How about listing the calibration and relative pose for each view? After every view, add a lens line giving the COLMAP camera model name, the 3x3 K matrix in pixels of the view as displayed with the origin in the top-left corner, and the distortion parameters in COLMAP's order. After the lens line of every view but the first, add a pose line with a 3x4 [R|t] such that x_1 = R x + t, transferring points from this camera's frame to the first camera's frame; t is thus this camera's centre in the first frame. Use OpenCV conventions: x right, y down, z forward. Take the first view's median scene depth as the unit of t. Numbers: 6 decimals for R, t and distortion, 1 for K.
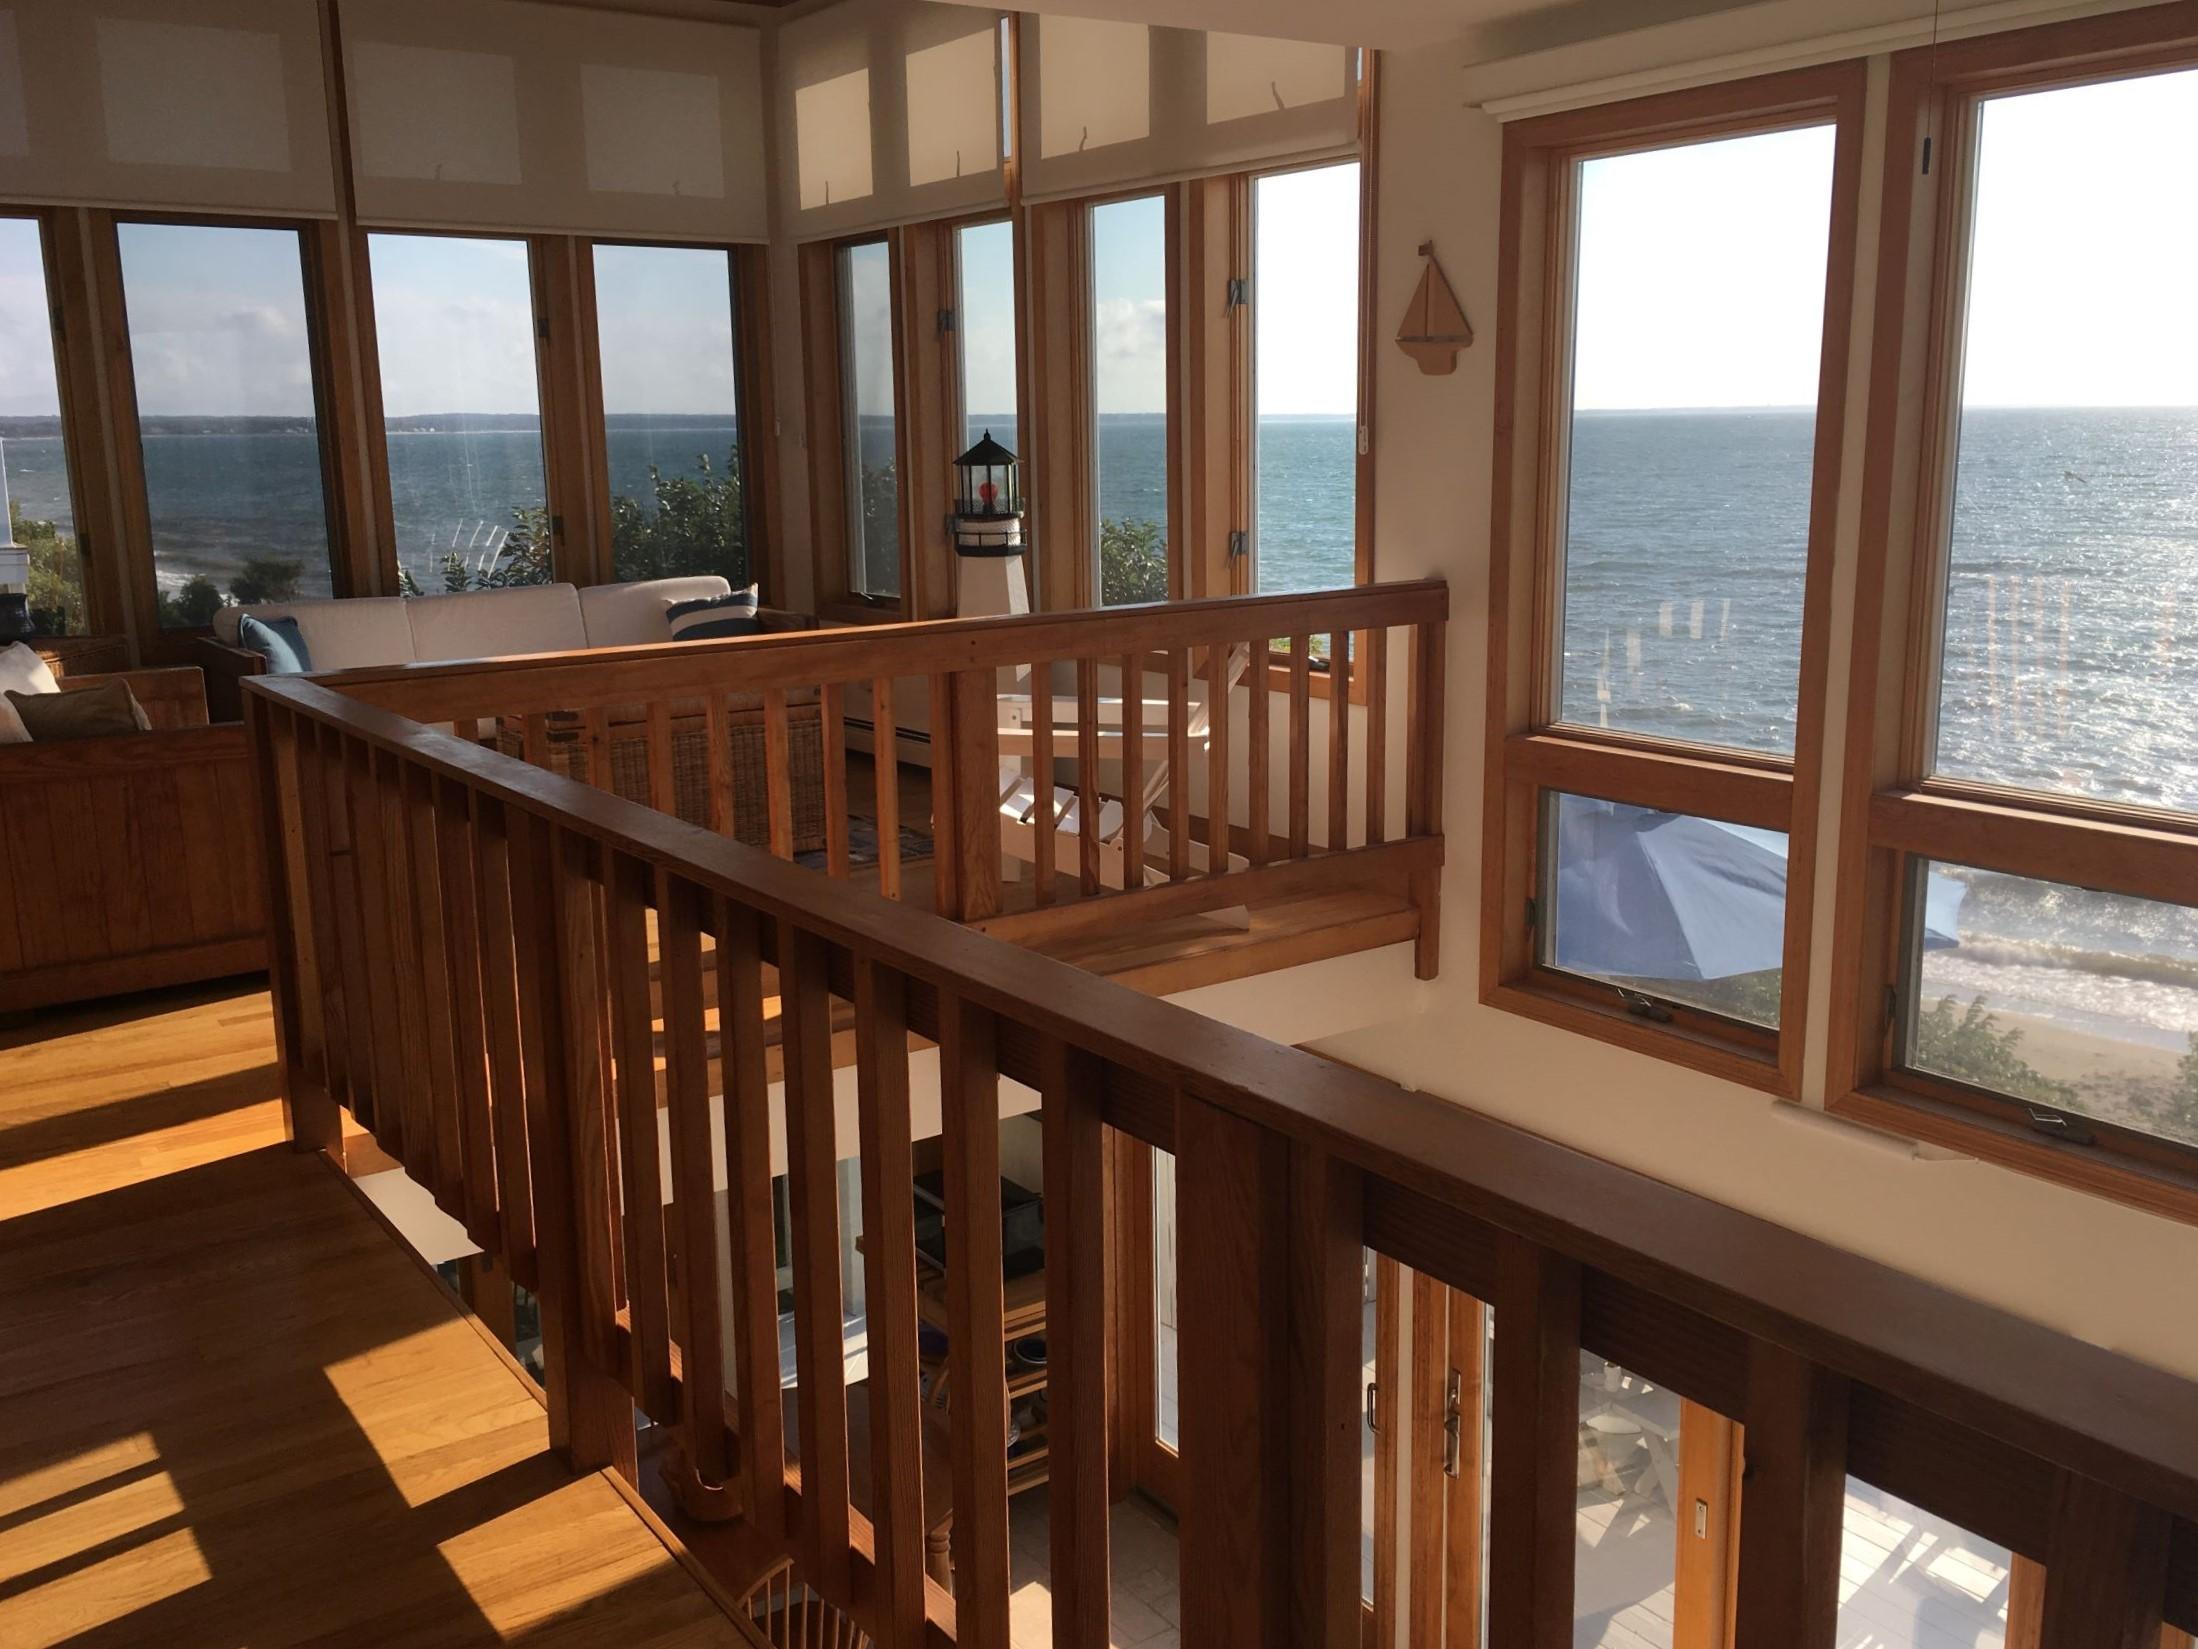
lens RADIAL K [[1893.4, 0, 1115.5], [0, 1893.4, 801.4], [0, 0, 1]] dist [0.055111, -0.059324]
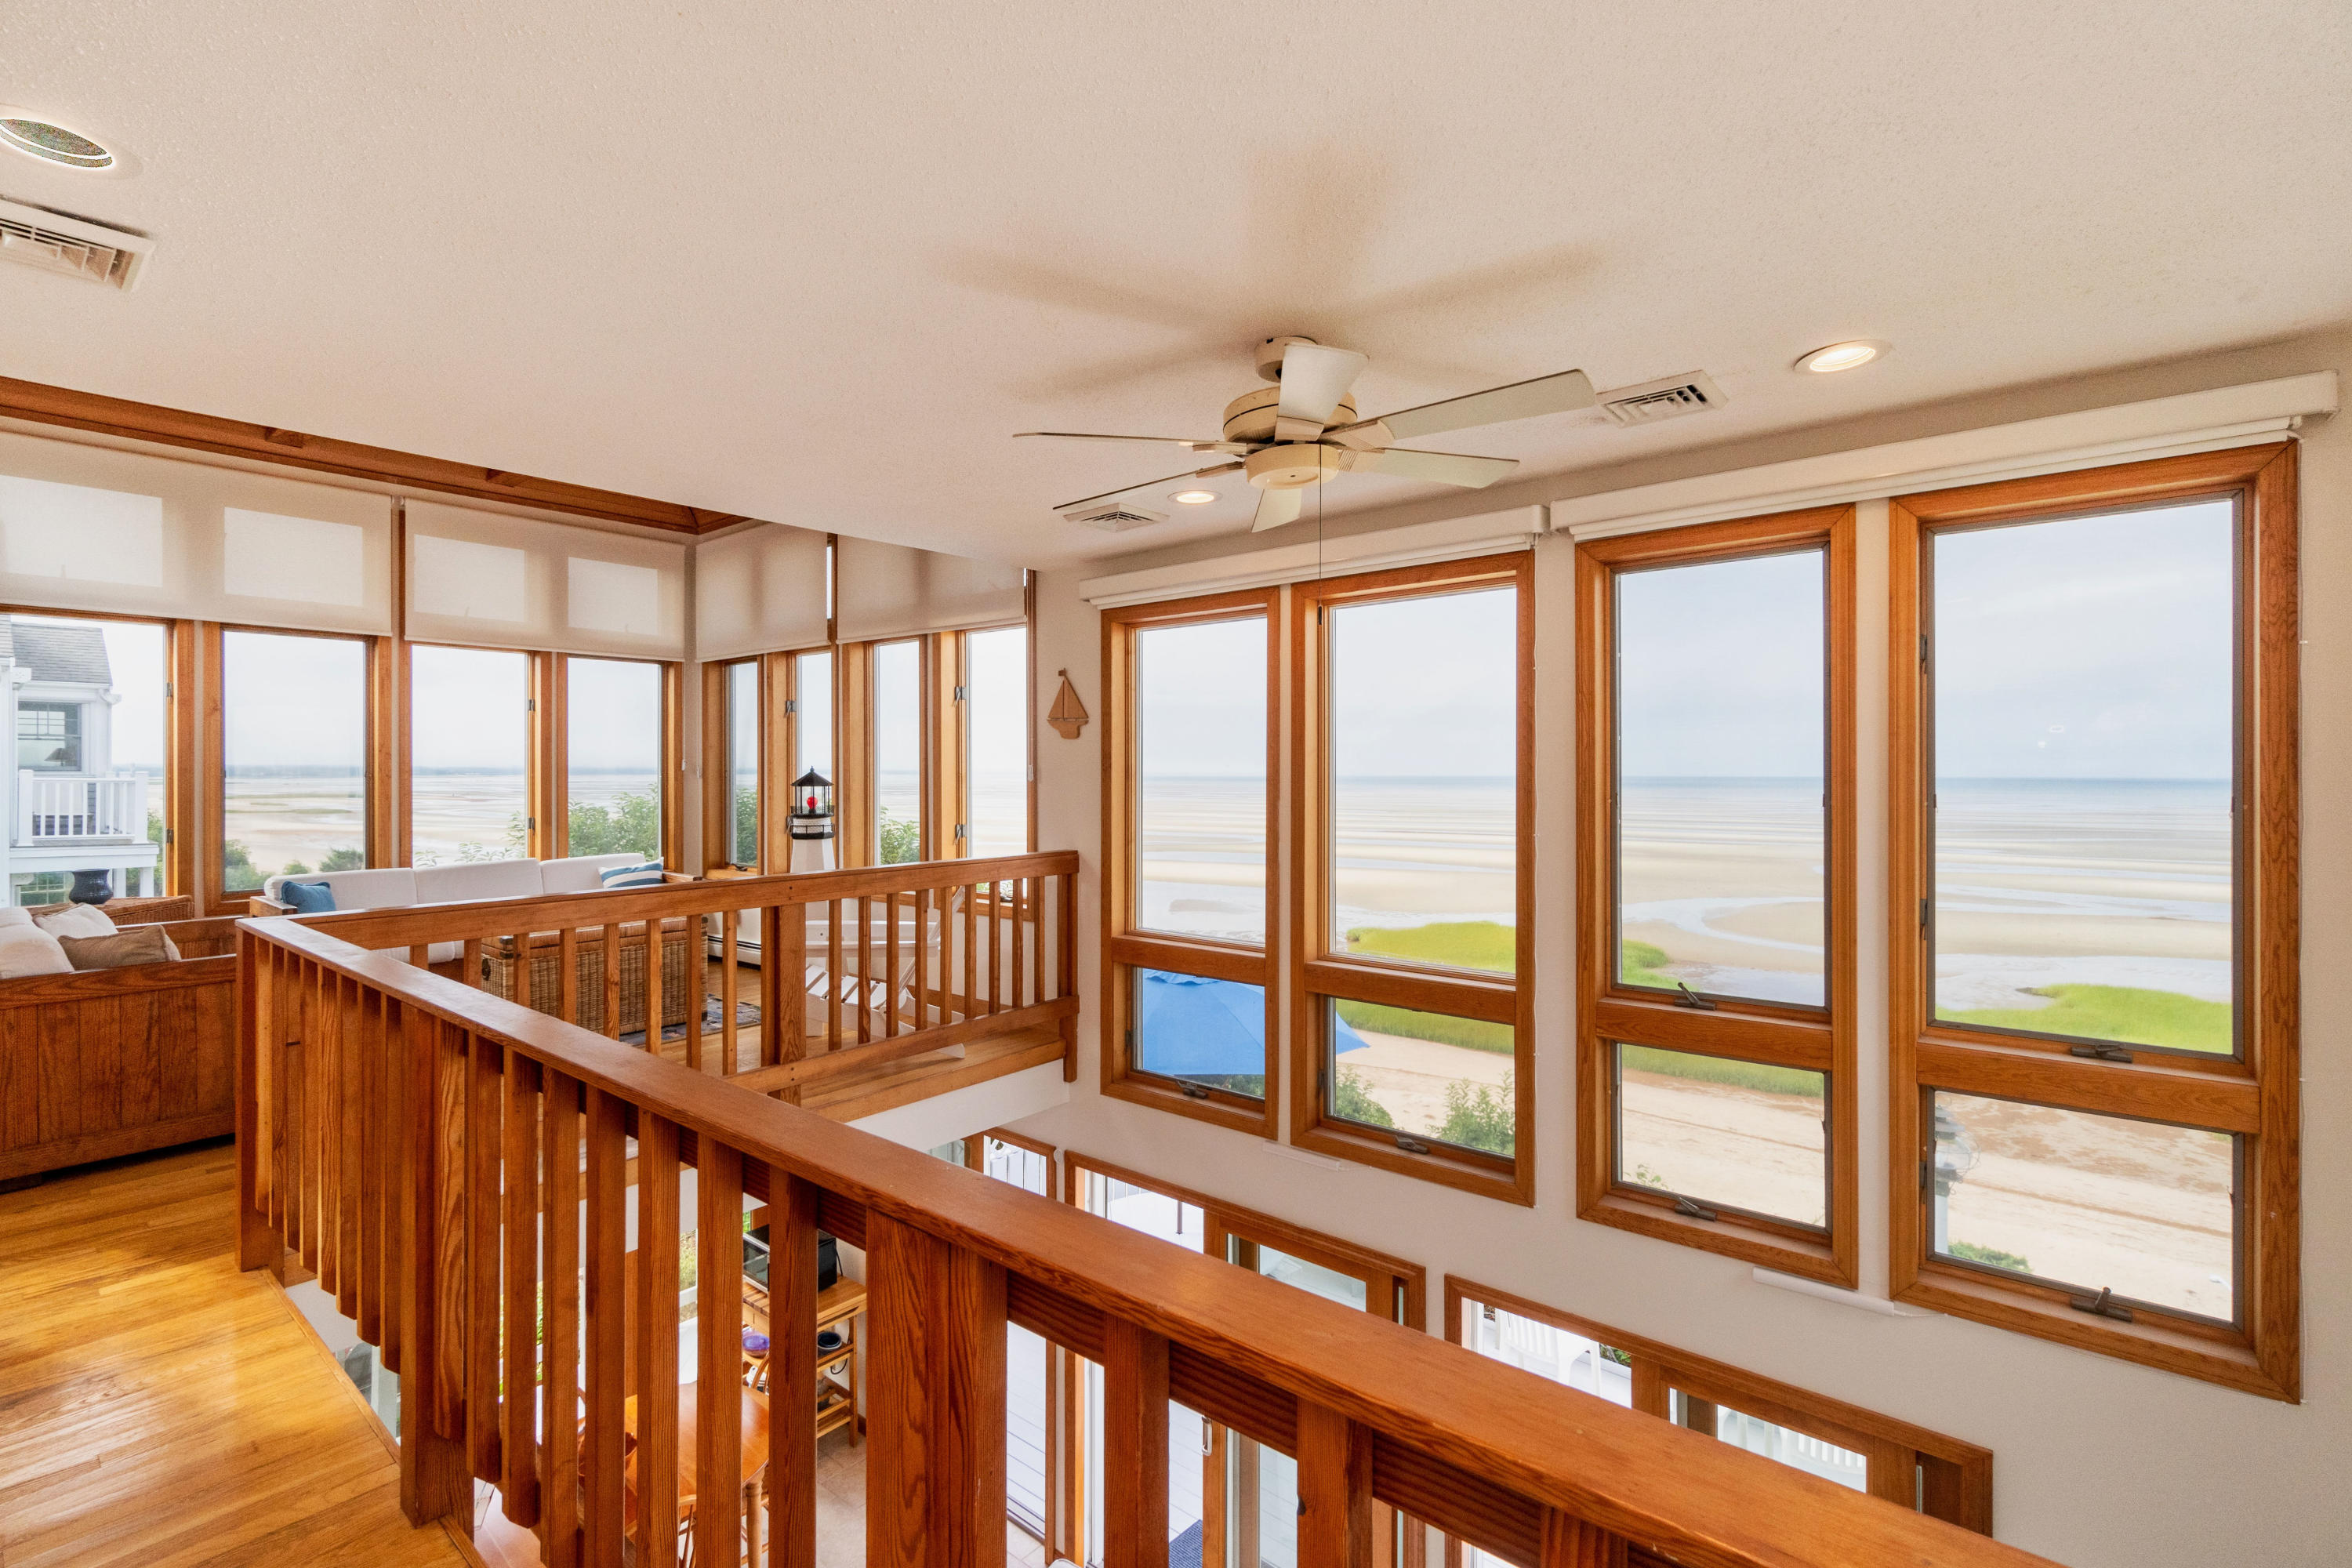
lens RADIAL K [[1016.3, 0, 1182.7], [0, 1016.3, 772.8], [0, 0, 1]] dist [-0.001218, 0.000839]
pose [[0.963465, 0.014647, 0.267432, 0.012918], [0.038739, 0.980383, -0.193258, 0.001337], [-0.265017, 0.196557, 0.943998, 0.053493]]
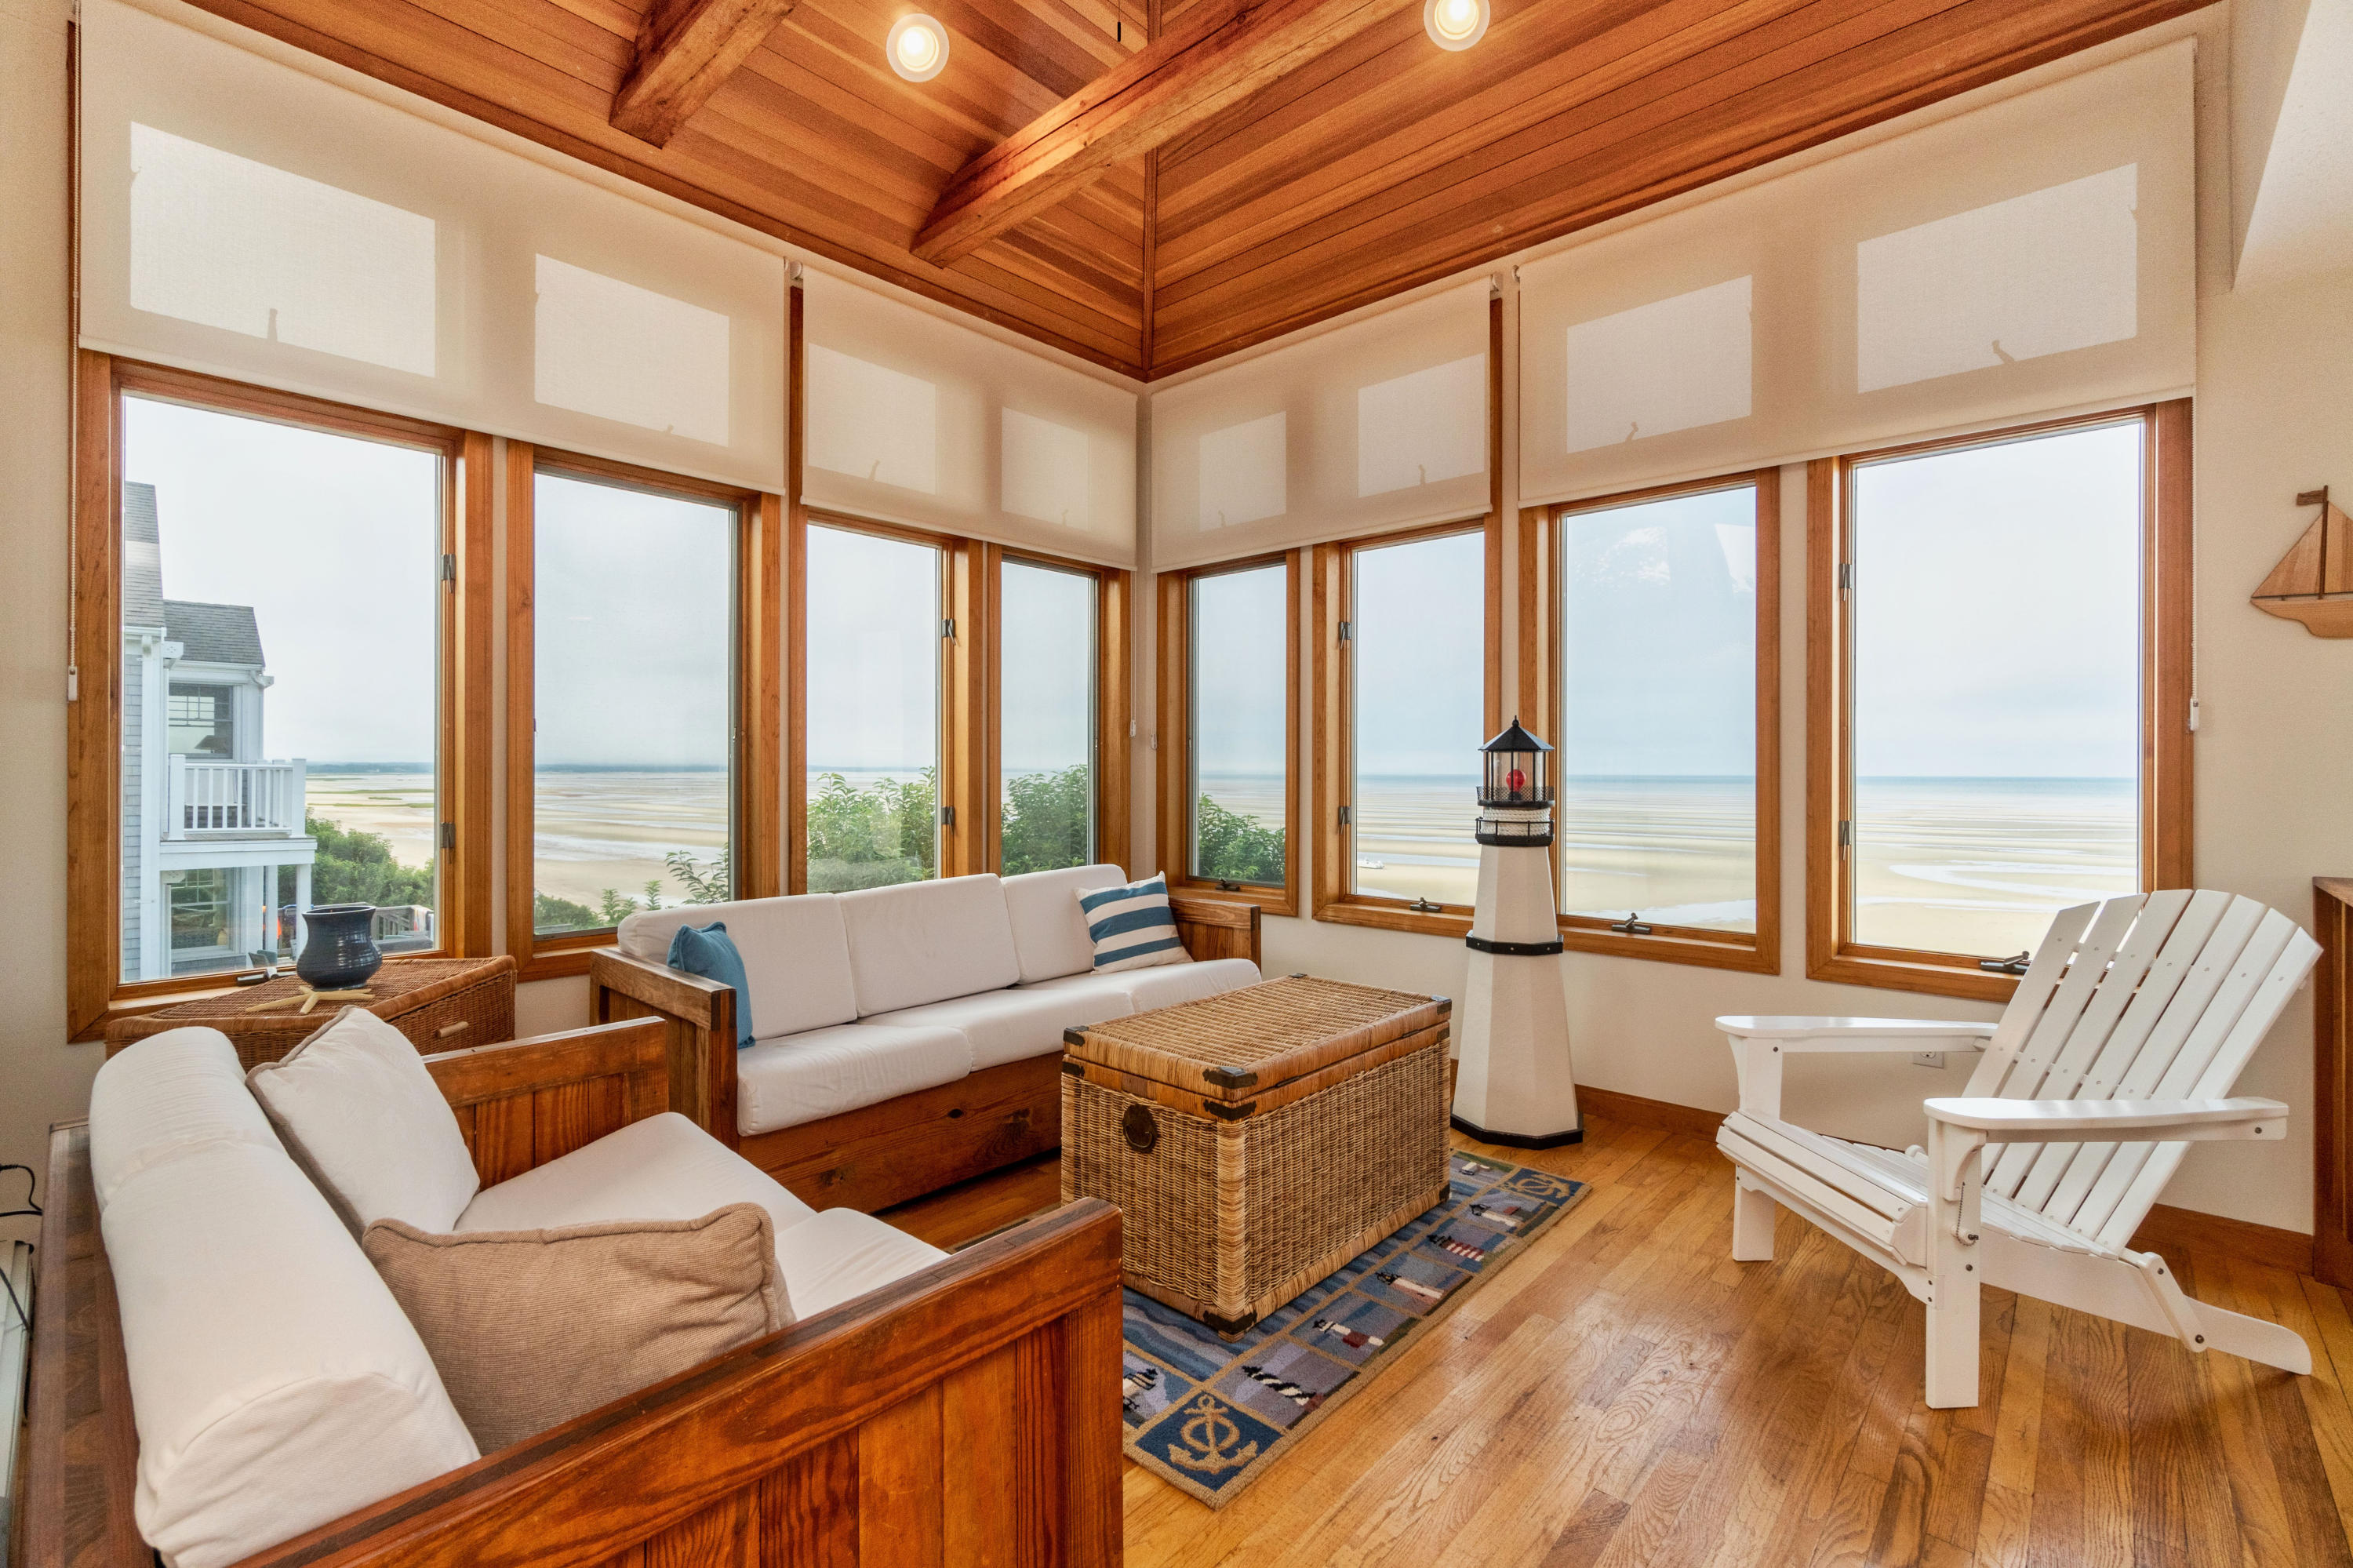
lens RADIAL K [[1016.7, 0, 1206.1], [0, 1016.7, 766.9], [0, 0, 1]] dist [-0.001218, 0.000839]
pose [[0.976916, 0.017986, 0.212867, -0.446408], [0.025264, 0.979729, -0.198727, -0.097113], [-0.212127, 0.199518, 0.956658, 0.729873]]
